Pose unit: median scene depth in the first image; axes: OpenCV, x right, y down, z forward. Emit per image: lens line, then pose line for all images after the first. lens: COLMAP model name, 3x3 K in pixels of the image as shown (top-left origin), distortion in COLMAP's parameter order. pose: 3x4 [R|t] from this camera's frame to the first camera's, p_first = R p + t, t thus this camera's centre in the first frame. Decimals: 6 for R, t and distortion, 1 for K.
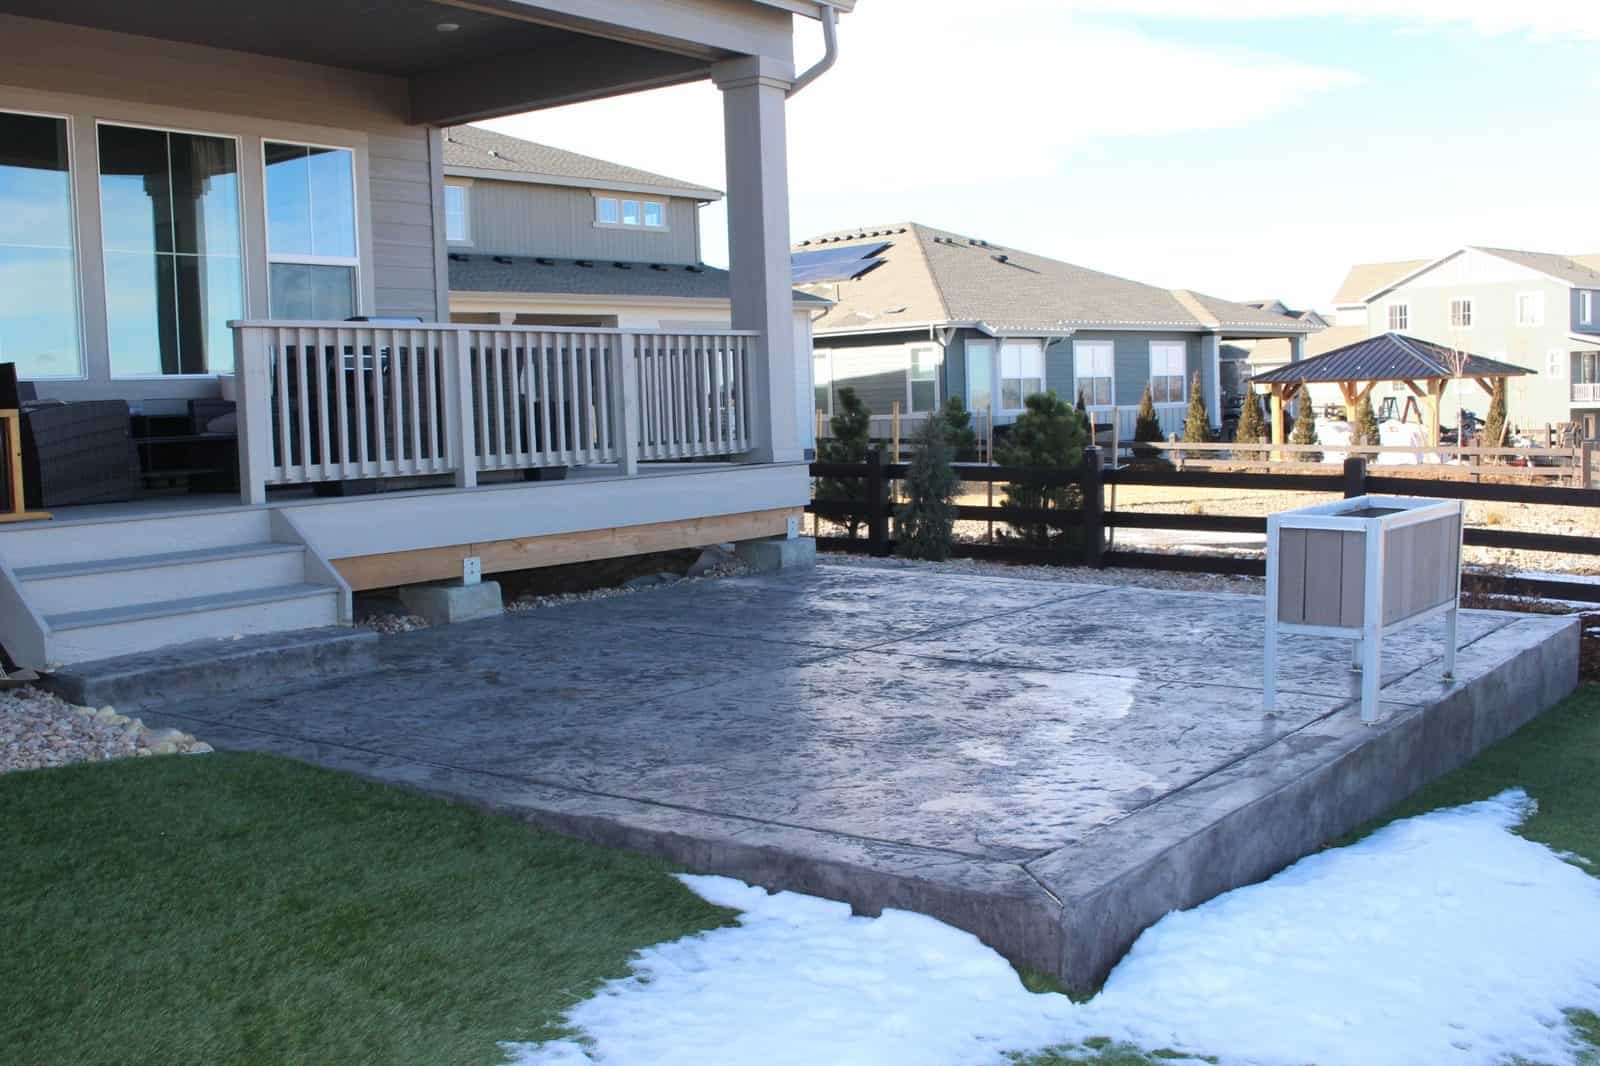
lens RADIAL K [[1694.3, 0, 800.0], [0, 1694.3, 533.0], [0, 0, 1]] dist [-0.150180, 0.265782]
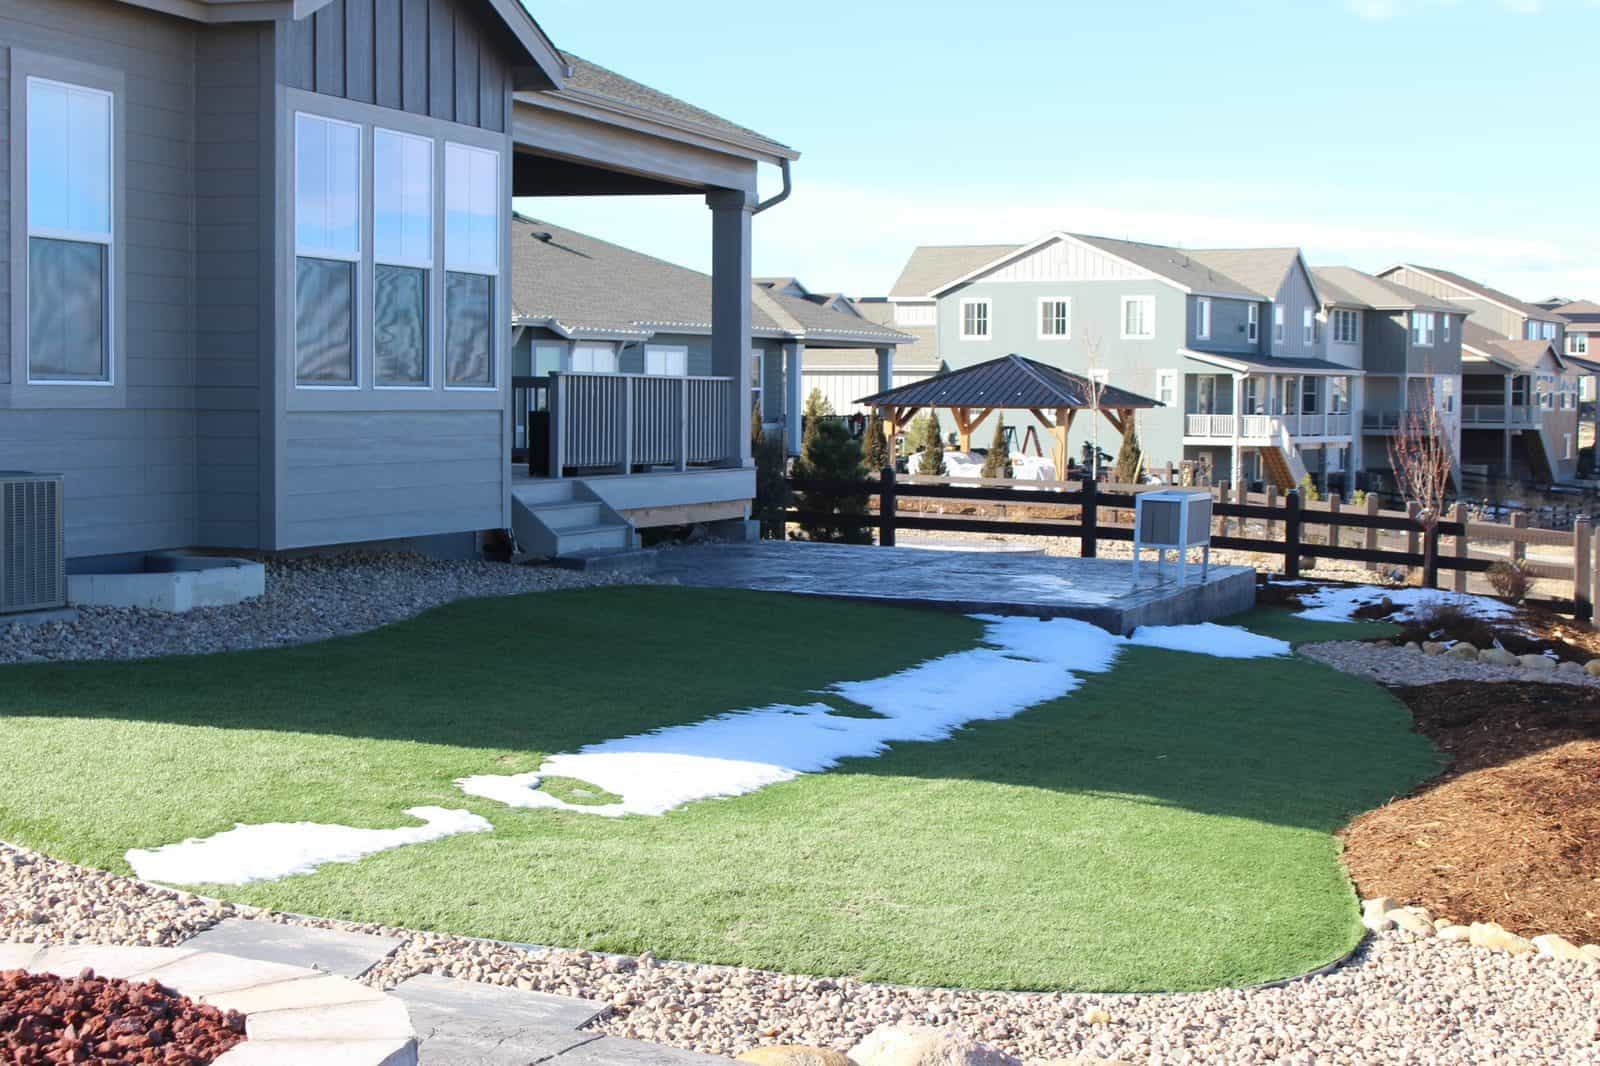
lens RADIAL K [[2580.5, 0, 800.0], [0, 2580.5, 533.0], [0, 0, 1]] dist [-0.027215, 1.755232]
pose [[0.956798, 0.027820, 0.289419, -0.148608], [-0.019598, 0.999319, -0.031268, 0.020446], [-0.290092, 0.024246, 0.956692, -0.279764]]
